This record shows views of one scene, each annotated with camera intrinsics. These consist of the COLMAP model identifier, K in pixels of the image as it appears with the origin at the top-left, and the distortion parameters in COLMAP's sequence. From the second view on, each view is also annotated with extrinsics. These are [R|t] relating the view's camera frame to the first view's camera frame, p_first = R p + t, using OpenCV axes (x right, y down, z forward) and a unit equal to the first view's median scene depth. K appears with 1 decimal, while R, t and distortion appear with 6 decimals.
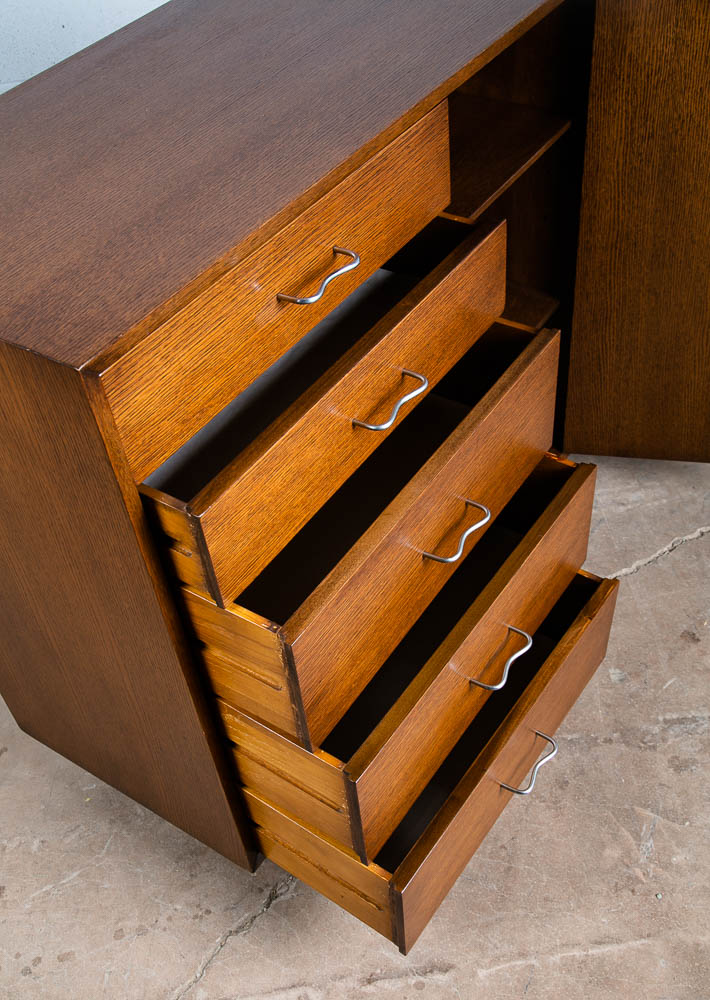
lens RADIAL K [[1050.1, 0, 352.6], [0, 1050.1, 550.9], [0, 0, 1]] dist [-0.007033, 0.092399]
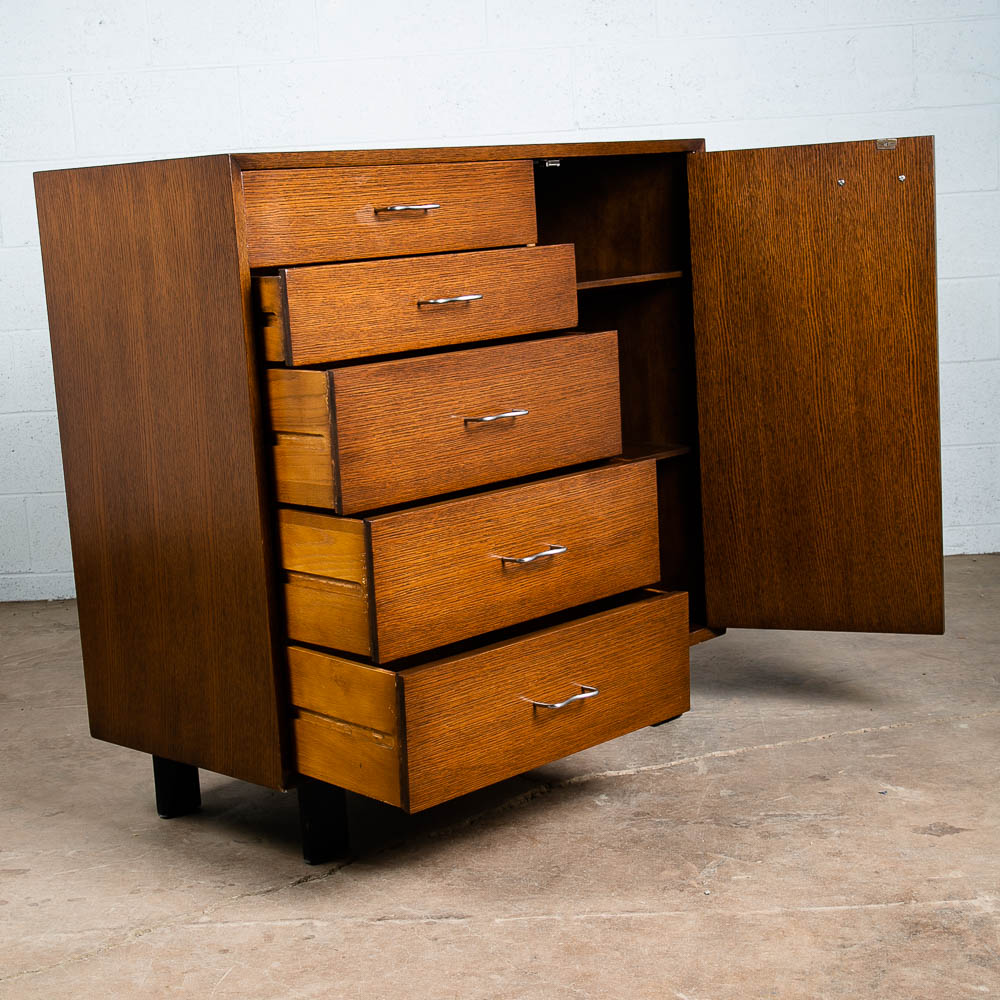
lens RADIAL K [[1801.8, 0, 500.0], [0, 1801.8, 500.0], [0, 0, 1]] dist [0.051166, 0.132856]
pose [[0.985008, 0.059223, -0.162023, 0.544930], [-0.143148, 0.804741, -0.576108, 1.545042], [0.096268, 0.590665, 0.801154, -0.759365]]
